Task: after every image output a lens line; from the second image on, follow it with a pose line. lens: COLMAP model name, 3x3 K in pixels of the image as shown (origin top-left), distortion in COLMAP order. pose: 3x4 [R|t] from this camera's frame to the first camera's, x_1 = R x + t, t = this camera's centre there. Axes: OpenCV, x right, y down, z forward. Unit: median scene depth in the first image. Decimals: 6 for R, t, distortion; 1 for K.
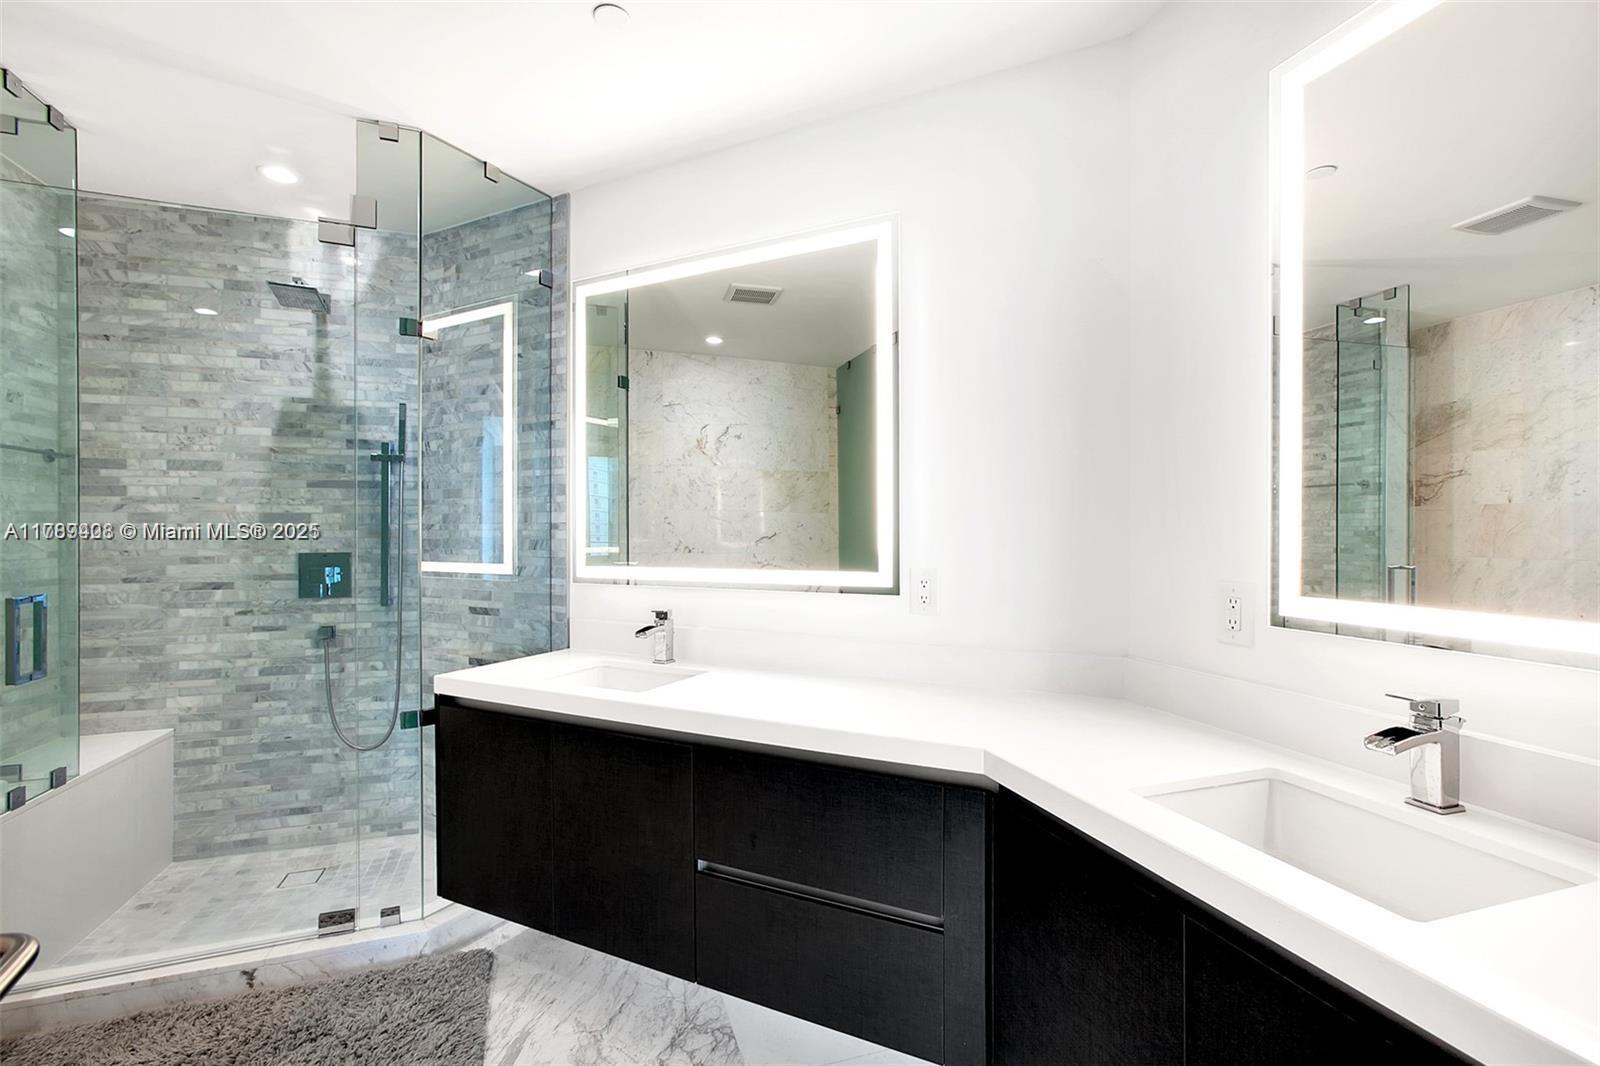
lens RADIAL K [[745.0, 0, 804.2], [0, 745.0, 534.9], [0, 0, 1]] dist [-0.022061, 0.005307]
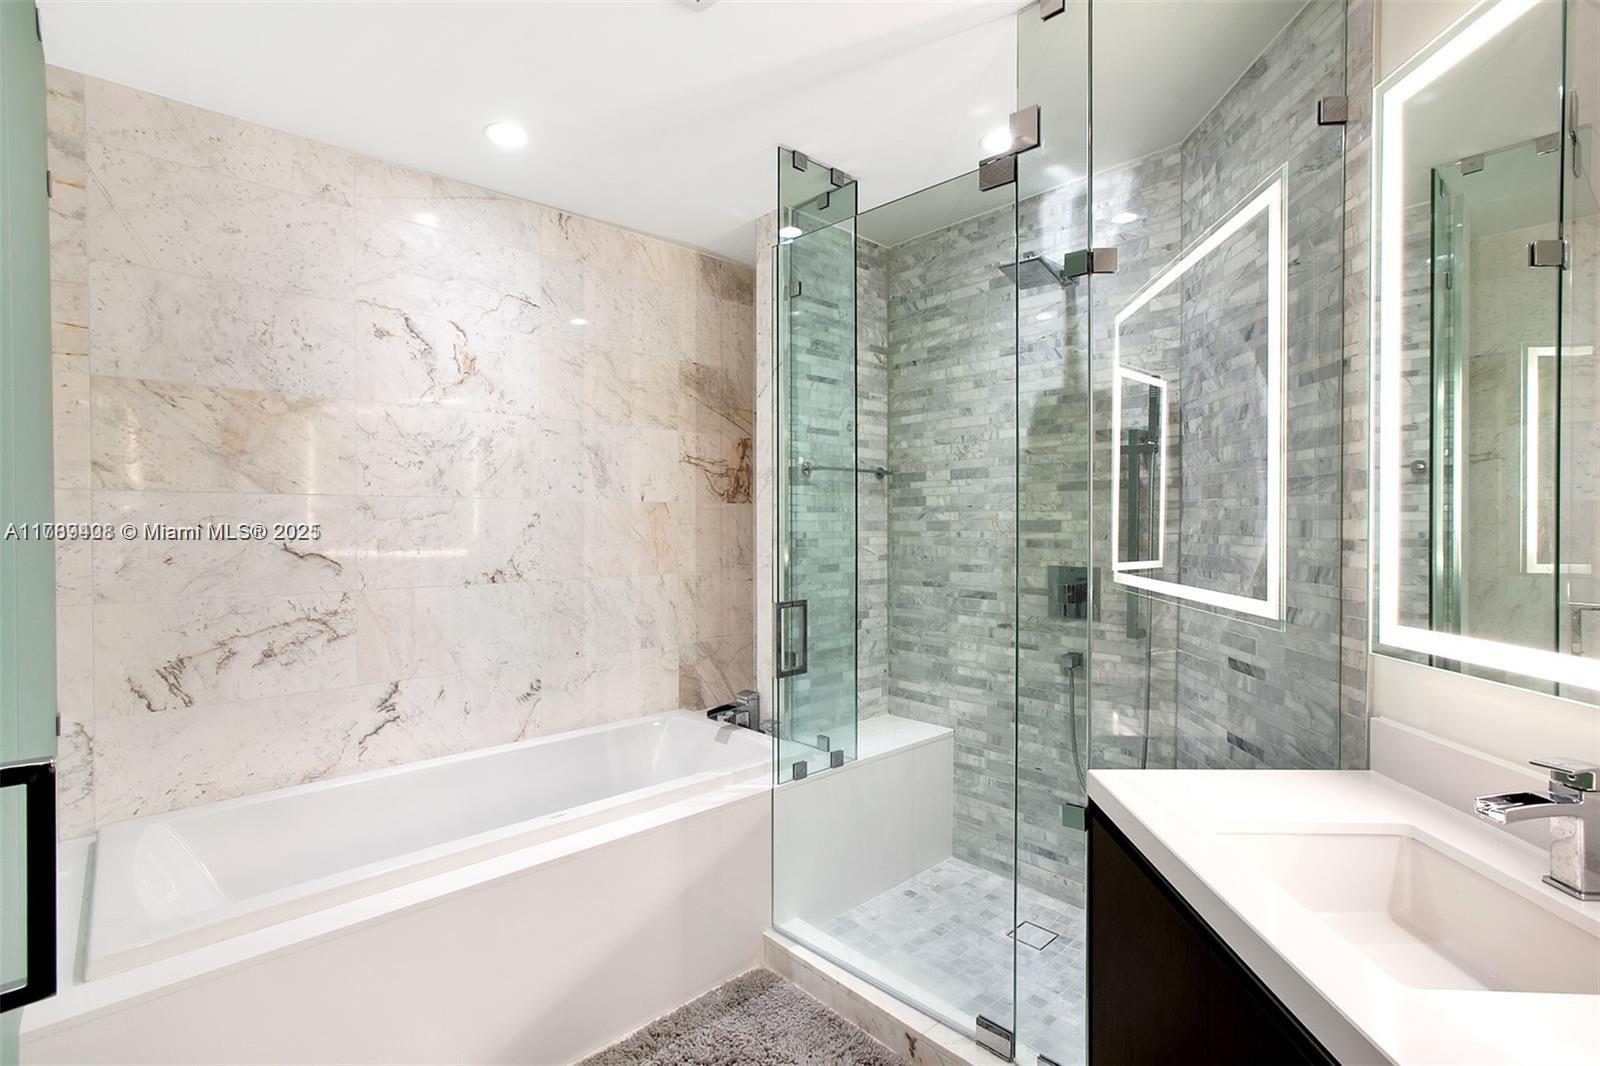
lens RADIAL K [[745.0, 0, 795.6], [0, 745.0, 534.4], [0, 0, 1]] dist [-0.022061, 0.005307]
pose [[0.412725, 0.012901, -0.910764, 0.001413], [0.000899, 0.999893, 0.014571, -0.026921], [0.910855, -0.006833, 0.412669, 0.365637]]
